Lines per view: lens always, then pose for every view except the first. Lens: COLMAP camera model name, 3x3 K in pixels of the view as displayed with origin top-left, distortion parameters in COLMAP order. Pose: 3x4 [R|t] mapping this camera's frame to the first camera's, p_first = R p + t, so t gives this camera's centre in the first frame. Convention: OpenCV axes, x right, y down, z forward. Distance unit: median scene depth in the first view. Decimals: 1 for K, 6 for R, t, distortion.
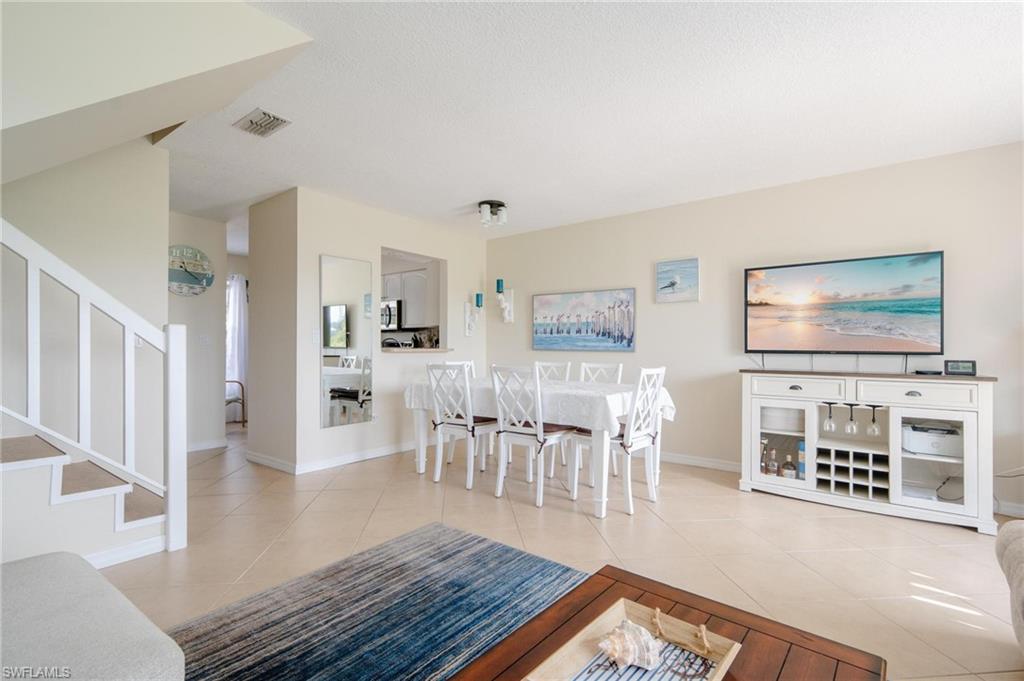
lens RADIAL K [[467.9, 0, 515.7], [0, 467.9, 346.3], [0, 0, 1]] dist [0.010284, -0.000273]
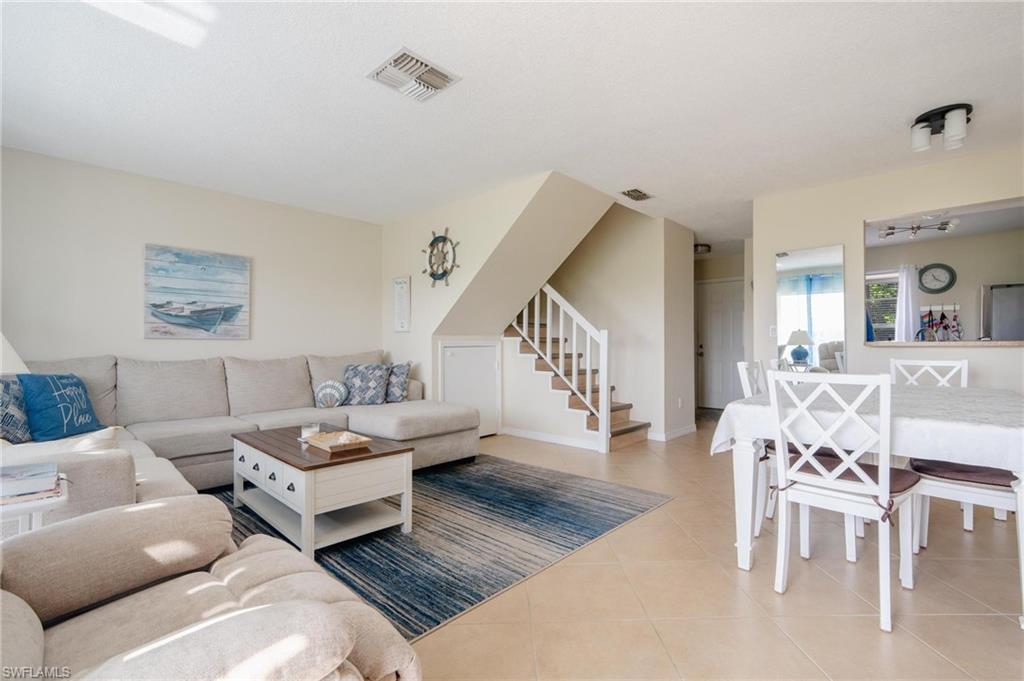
lens RADIAL K [[467.9, 0, 514.3], [0, 467.9, 341.9], [0, 0, 1]] dist [0.010284, -0.000273]
pose [[-0.087826, -0.004686, -0.996125, 0.820859], [0.004745, 0.999976, -0.005122, 0.007416], [0.996125, -0.005176, -0.087802, 0.605178]]
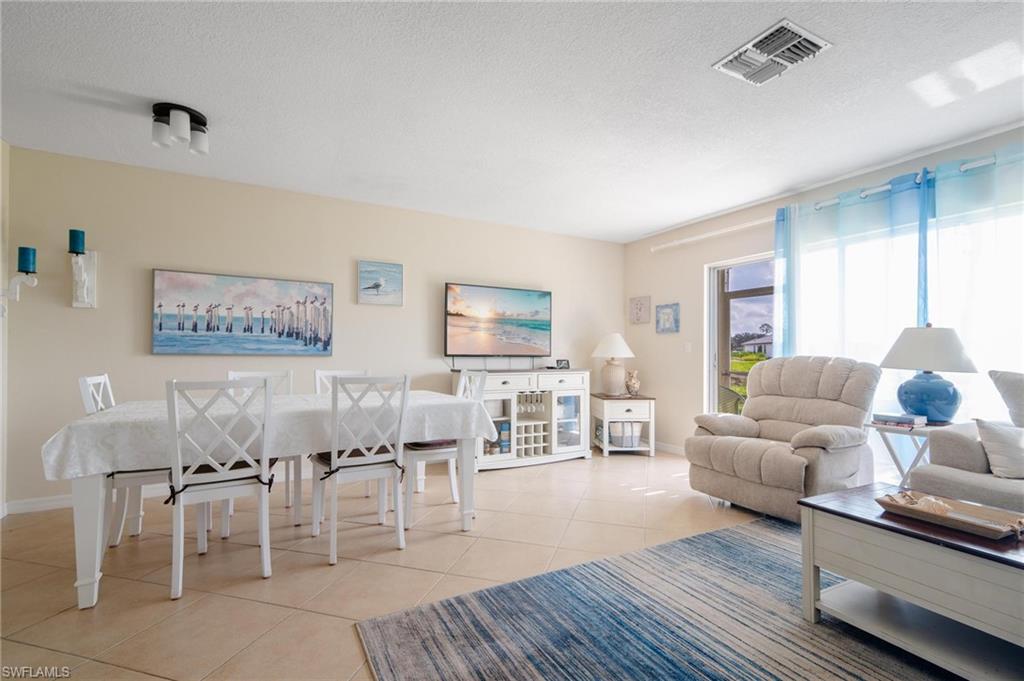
lens RADIAL K [[467.9, 0, 513.0], [0, 467.9, 351.2], [0, 0, 1]] dist [0.010284, -0.000273]
pose [[0.392937, 0.004090, 0.919556, -0.564585], [-0.004349, 0.999987, -0.002590, 0.004113], [-0.919555, -0.002982, 0.392950, 0.465690]]
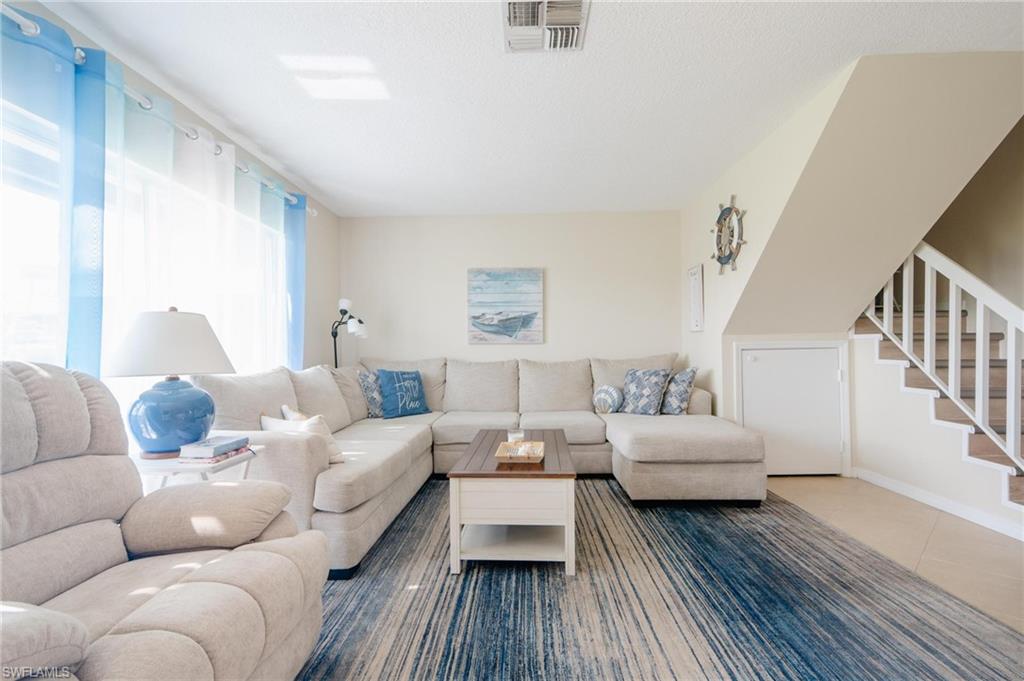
lens RADIAL K [[467.9, 0, 513.5], [0, 467.9, 345.0], [0, 0, 1]] dist [0.010284, -0.000273]
pose [[-0.799716, 0.005910, -0.600350, 0.516357], [0.013504, 0.999876, -0.008146, 0.005681], [0.600227, -0.014622, -0.799696, 0.829966]]
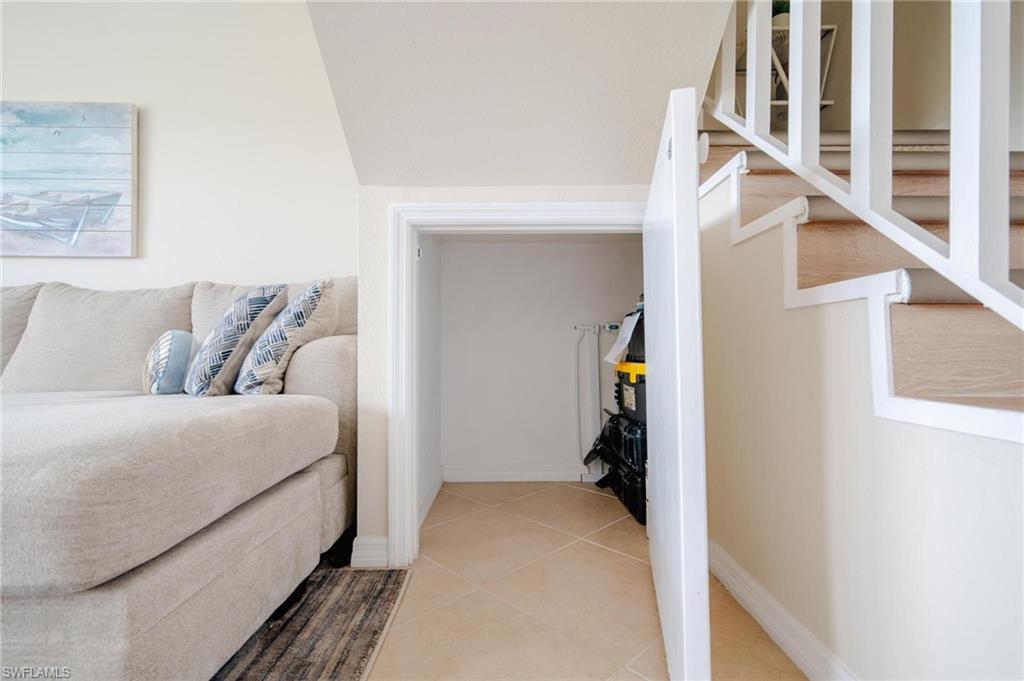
lens RADIAL K [[467.9, 0, 513.6], [0, 467.9, 339.1], [0, 0, 1]] dist [0.010284, -0.000273]
pose [[-0.783256, -0.015426, -0.621508, -0.396186], [0.001752, 0.999633, -0.027020, 0.129621], [0.621697, -0.022252, -0.782942, 0.652679]]
